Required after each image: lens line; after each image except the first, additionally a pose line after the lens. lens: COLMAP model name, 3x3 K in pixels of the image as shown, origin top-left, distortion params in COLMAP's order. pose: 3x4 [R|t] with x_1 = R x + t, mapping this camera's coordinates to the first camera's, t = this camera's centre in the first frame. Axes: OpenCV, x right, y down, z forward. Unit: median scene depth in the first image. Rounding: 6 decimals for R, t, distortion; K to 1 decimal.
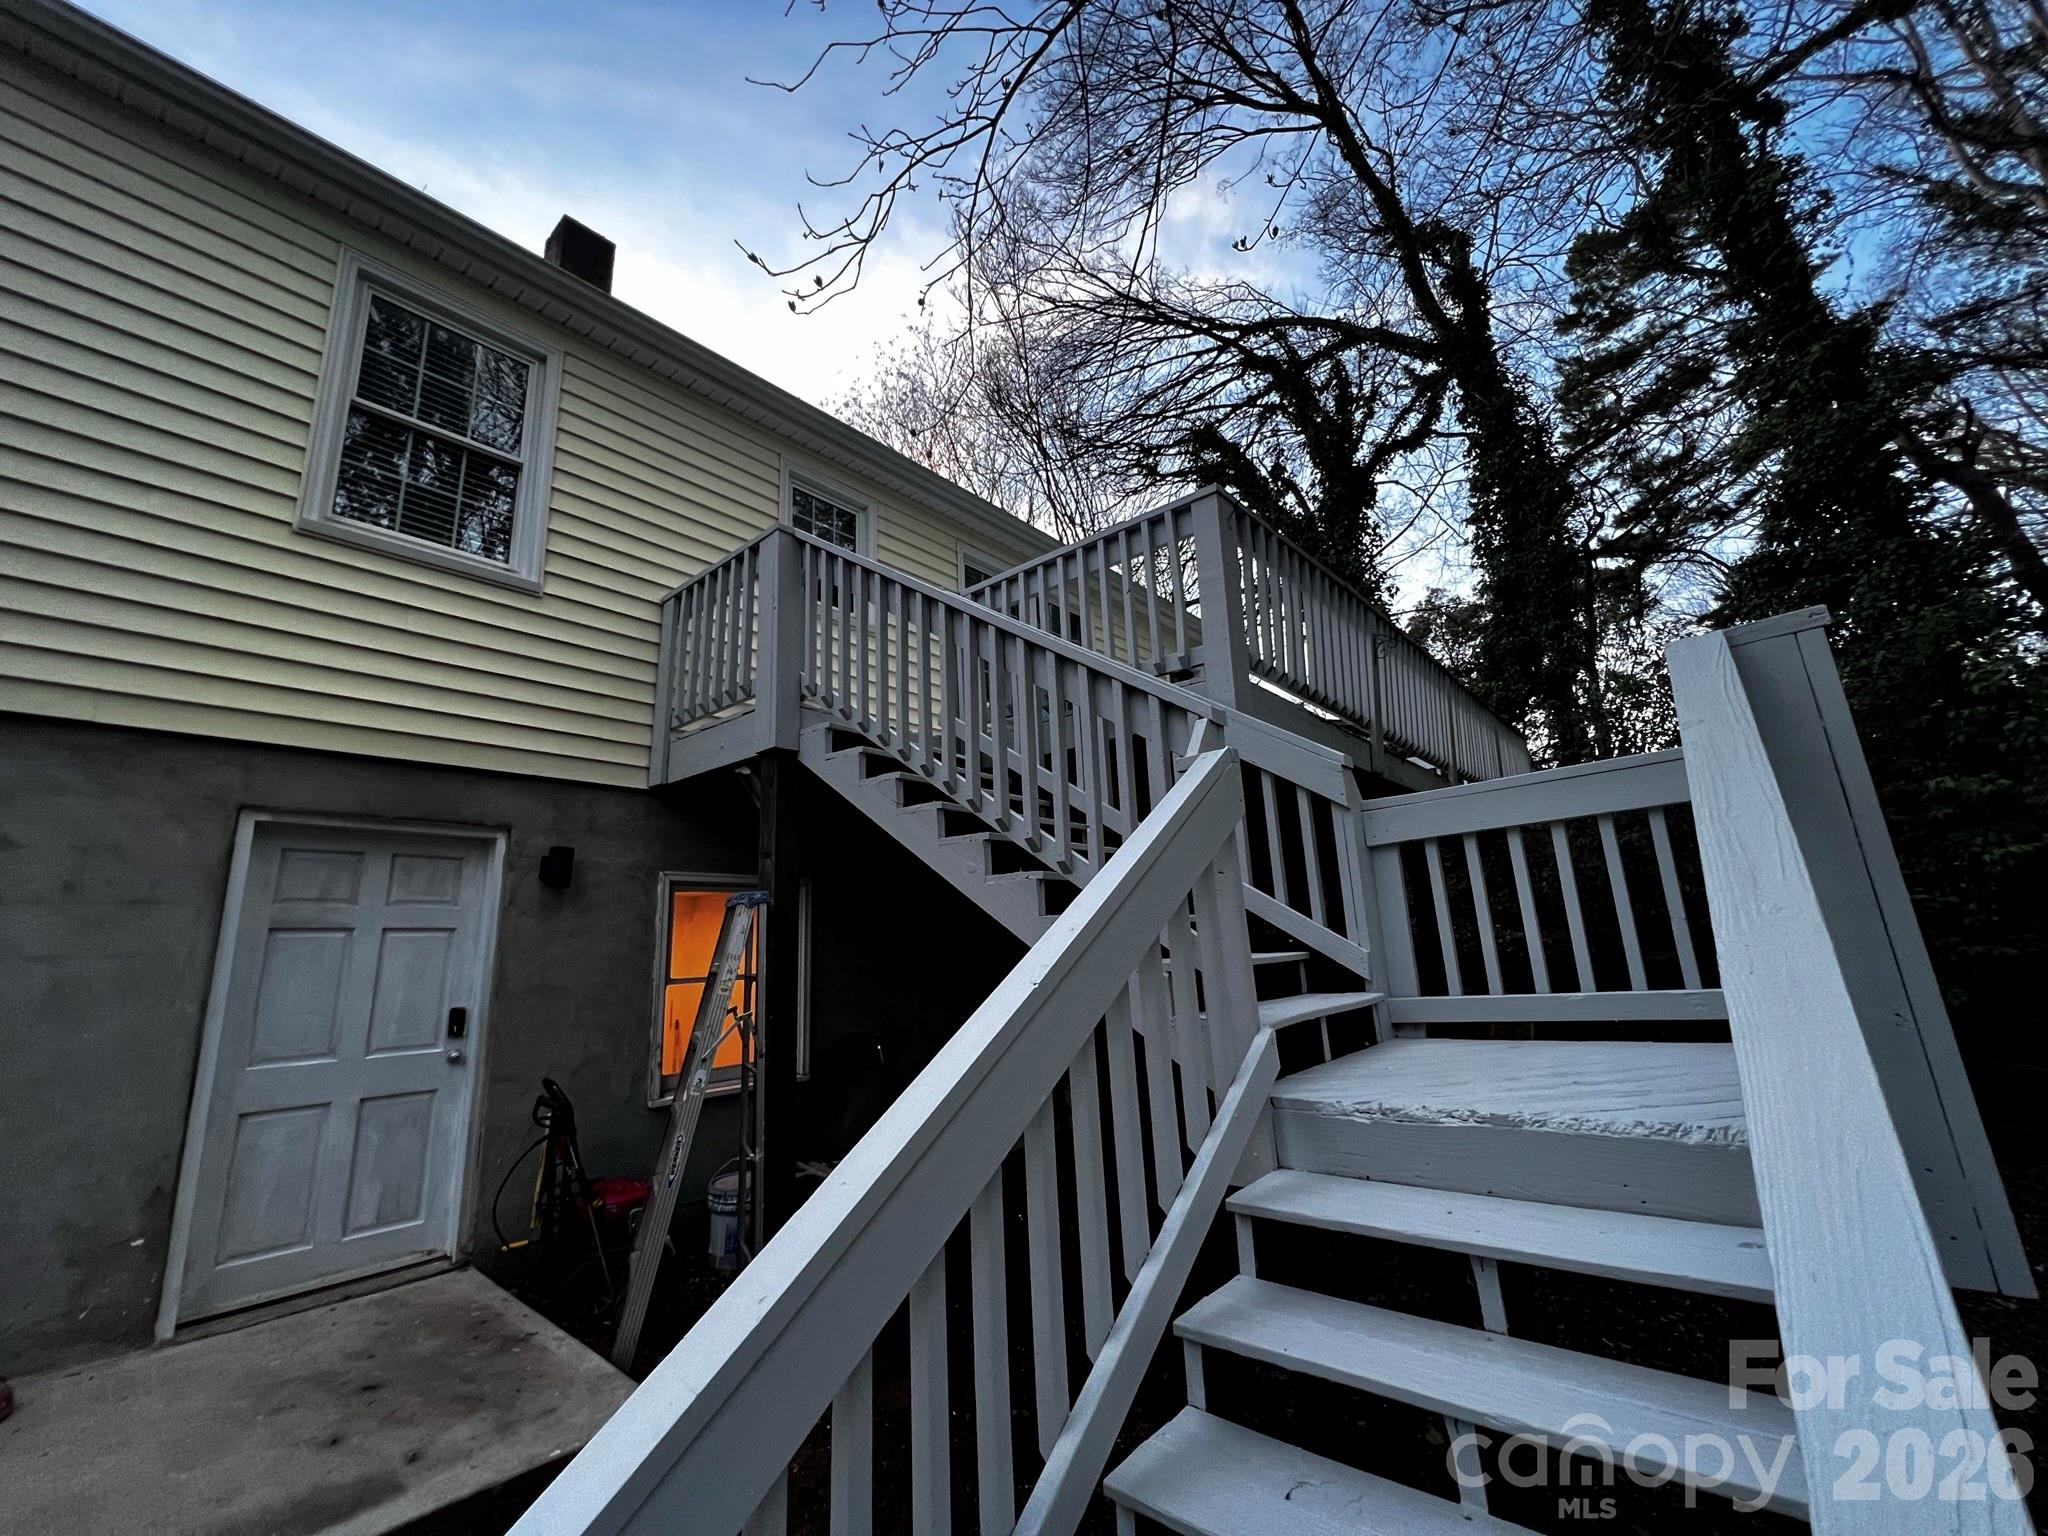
lens RADIAL K [[827.6, 0, 1024.0], [0, 827.6, 768.0], [0, 0, 1]] dist [0.000750, 0.000032]
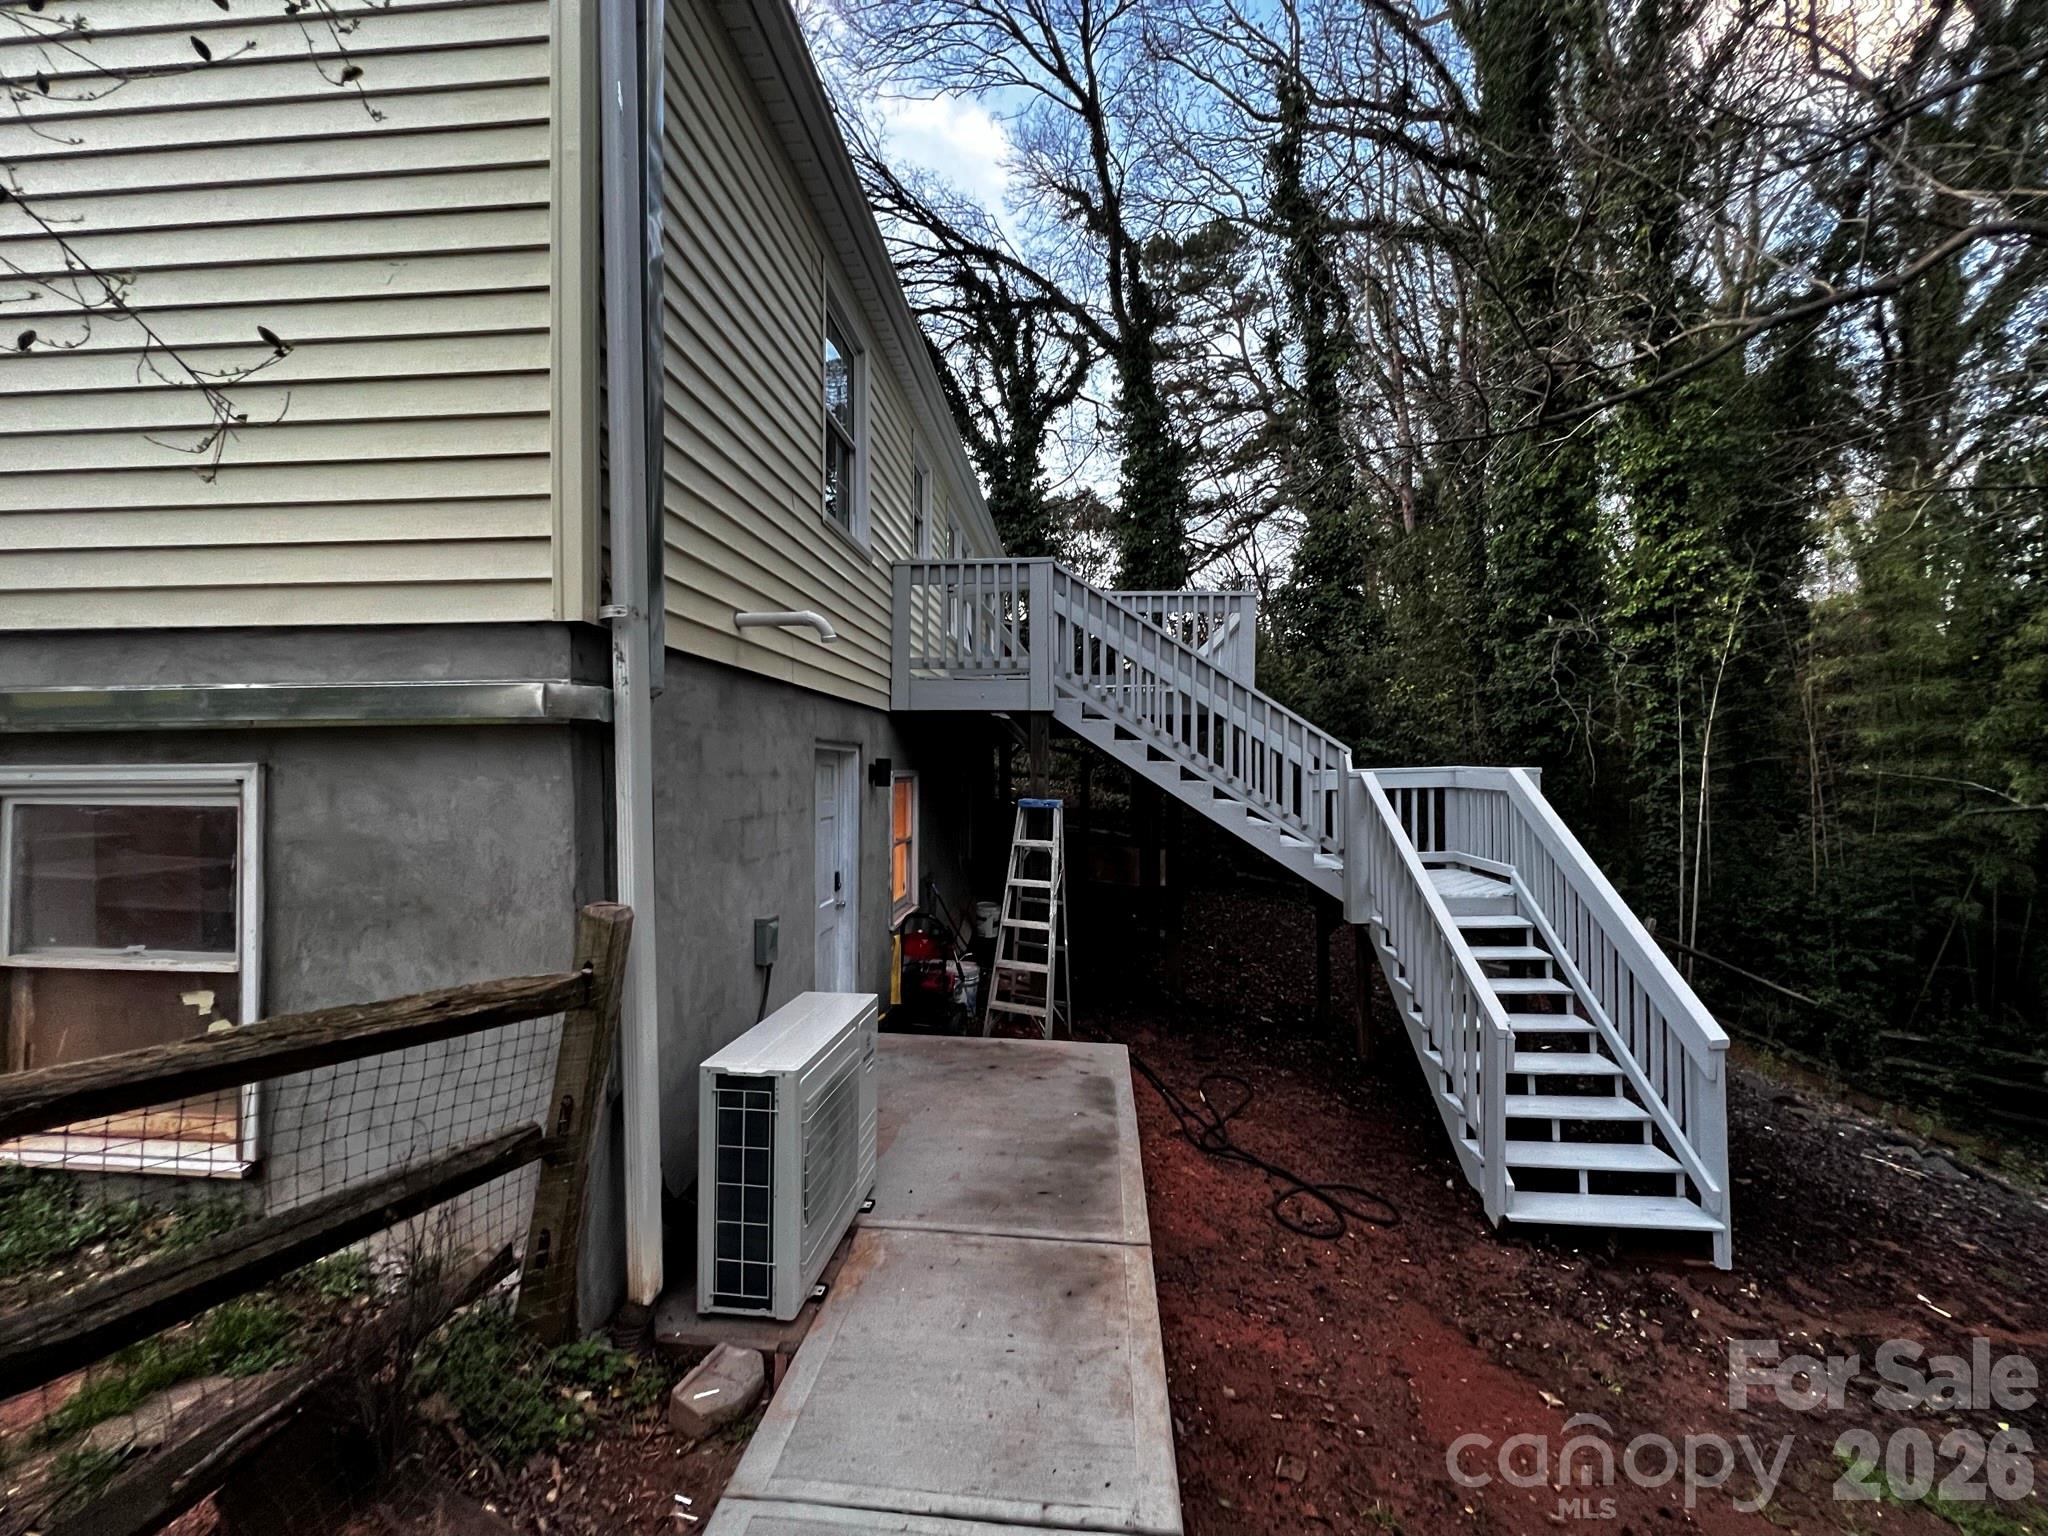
lens RADIAL K [[827.6, 0, 1024.0], [0, 827.6, 768.0], [0, 0, 1]] dist [0.000750, 0.000032]
pose [[0.803692, 0.044423, 0.593385, -0.317497], [-0.166194, 0.974283, 0.152157, -0.038148], [-0.571365, -0.220904, 0.790407, -0.066904]]
